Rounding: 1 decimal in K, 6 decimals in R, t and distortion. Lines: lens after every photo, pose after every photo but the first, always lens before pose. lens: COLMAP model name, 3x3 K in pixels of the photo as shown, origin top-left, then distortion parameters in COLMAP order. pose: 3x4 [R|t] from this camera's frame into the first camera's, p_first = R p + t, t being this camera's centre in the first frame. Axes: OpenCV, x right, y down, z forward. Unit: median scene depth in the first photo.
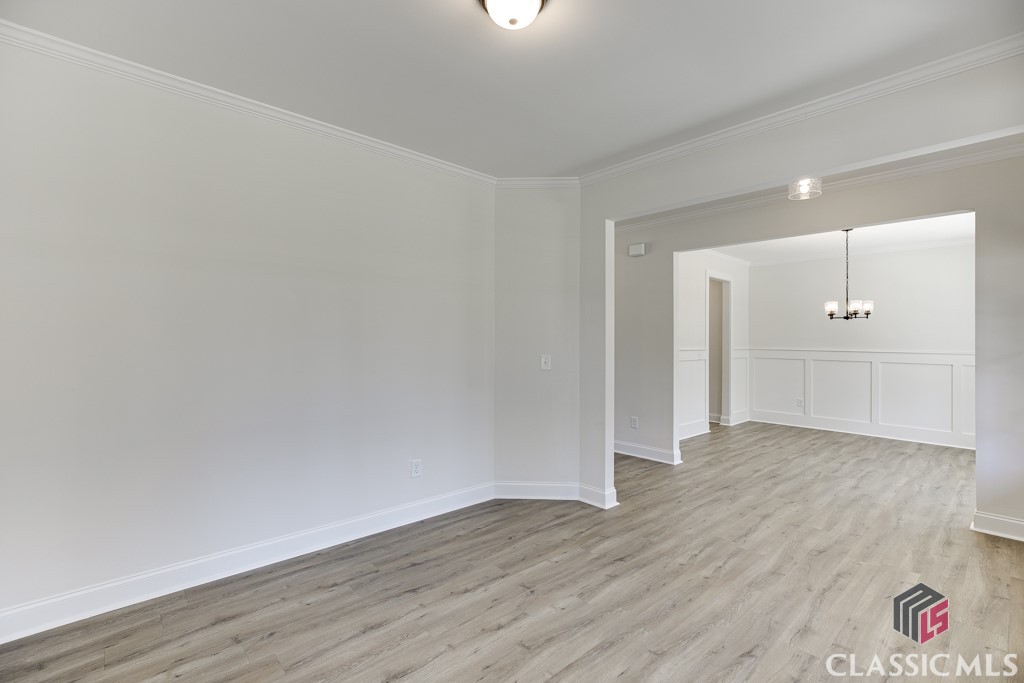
lens RADIAL K [[465.4, 0, 508.5], [0, 465.4, 342.6], [0, 0, 1]] dist [-0.025251, 0.001267]
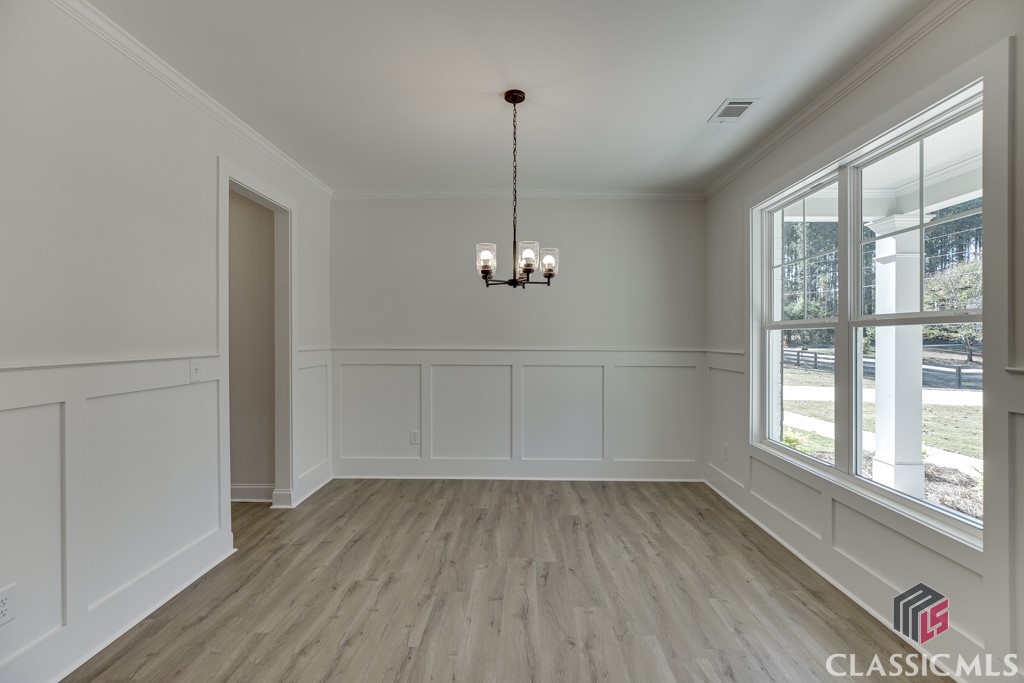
lens RADIAL K [[465.4, 0, 514.5], [0, 465.4, 339.3], [0, 0, 1]] dist [-0.025251, 0.001267]
pose [[0.687431, -0.010207, 0.726178, 0.453278], [0.005548, 0.999946, 0.008803, -0.000489], [-0.726229, -0.002023, 0.687450, 0.776634]]
